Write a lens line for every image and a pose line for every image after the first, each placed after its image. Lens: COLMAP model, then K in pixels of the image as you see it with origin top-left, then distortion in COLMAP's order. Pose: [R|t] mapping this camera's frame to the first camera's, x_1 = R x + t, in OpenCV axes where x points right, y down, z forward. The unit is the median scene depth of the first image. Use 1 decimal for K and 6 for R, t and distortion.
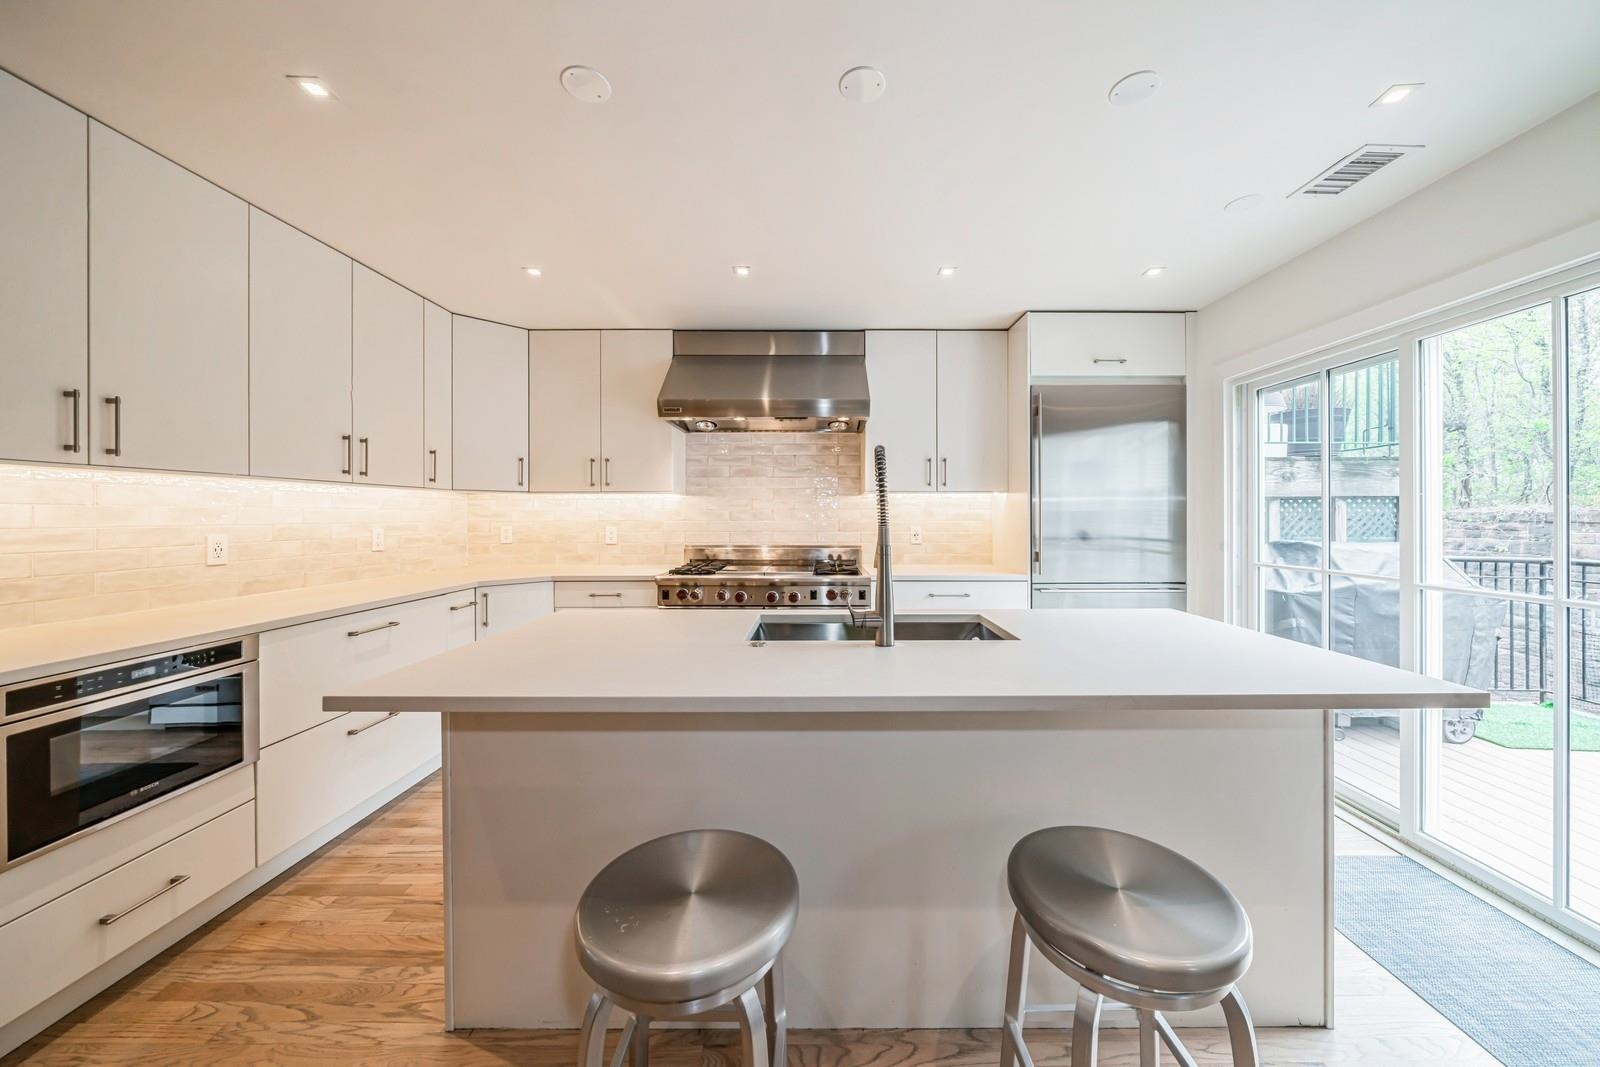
lens RADIAL K [[560.4, 0, 815.3], [0, 560.4, 522.7], [0, 0, 1]] dist [0.001358, -0.000032]
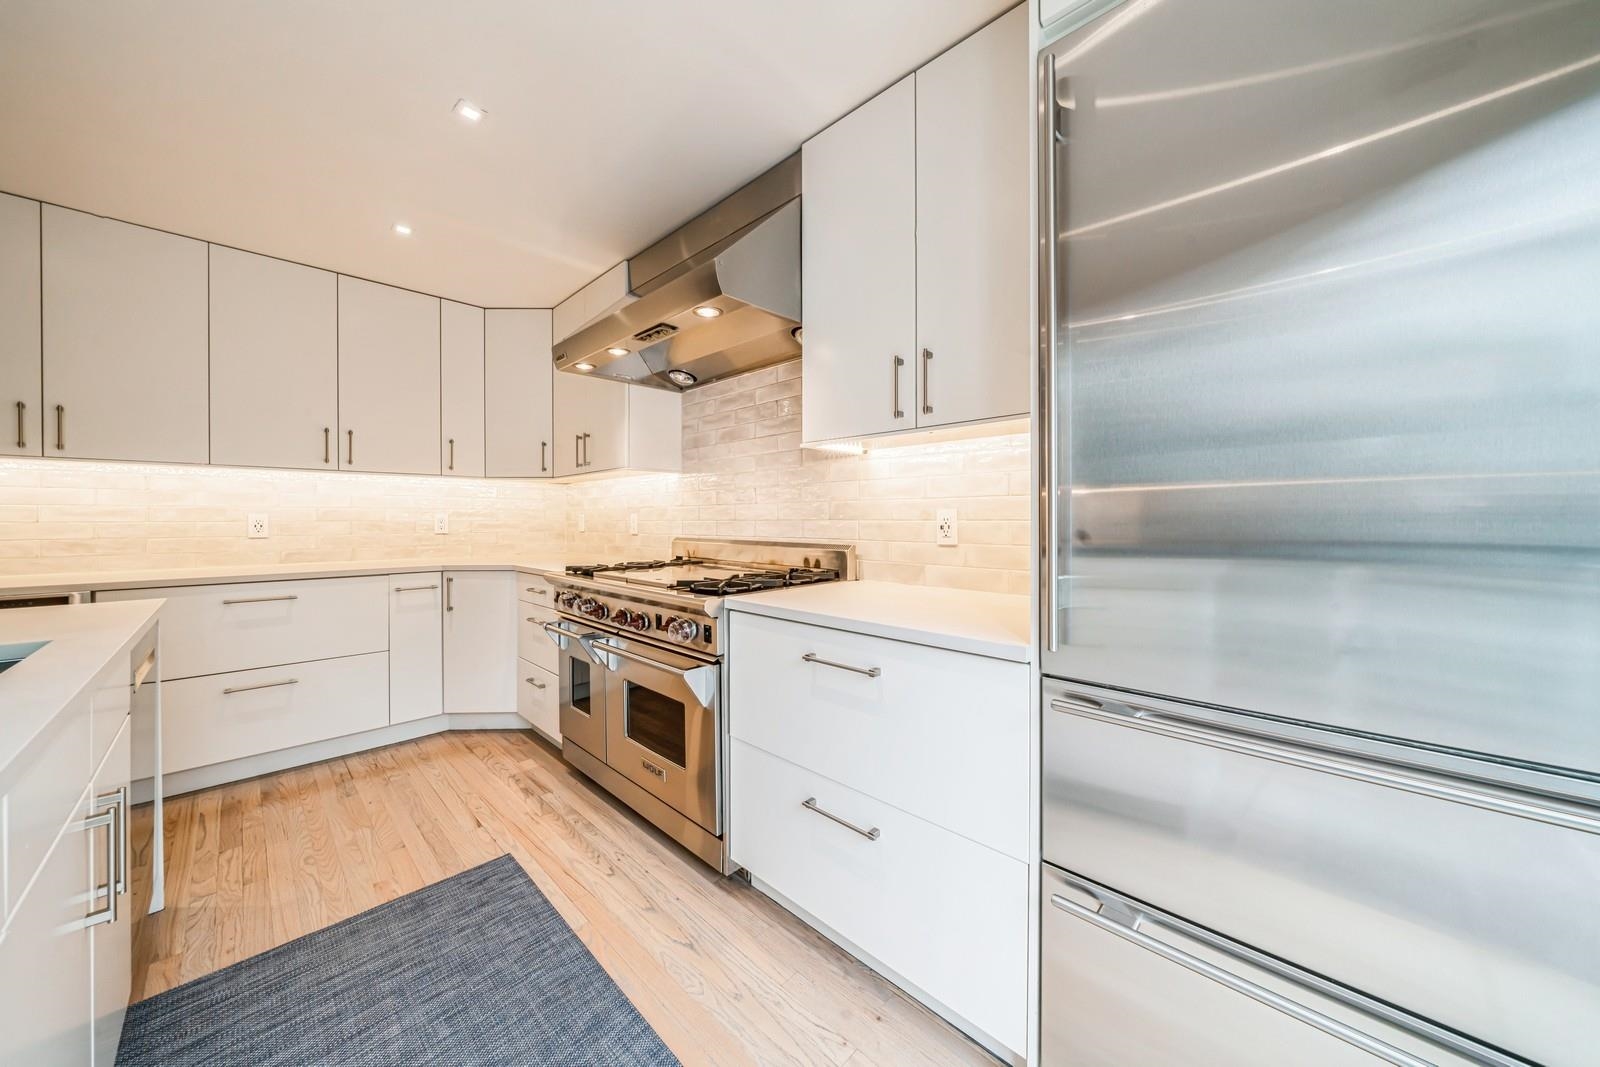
lens RADIAL K [[560.4, 0, 800.7], [0, 560.4, 519.7], [0, 0, 1]] dist [0.001358, -0.000032]
pose [[0.715296, 0.000317, -0.698821, 0.512780], [-0.008242, 0.999934, -0.007982, 0.024103], [0.698773, 0.011469, 0.715252, 0.676958]]
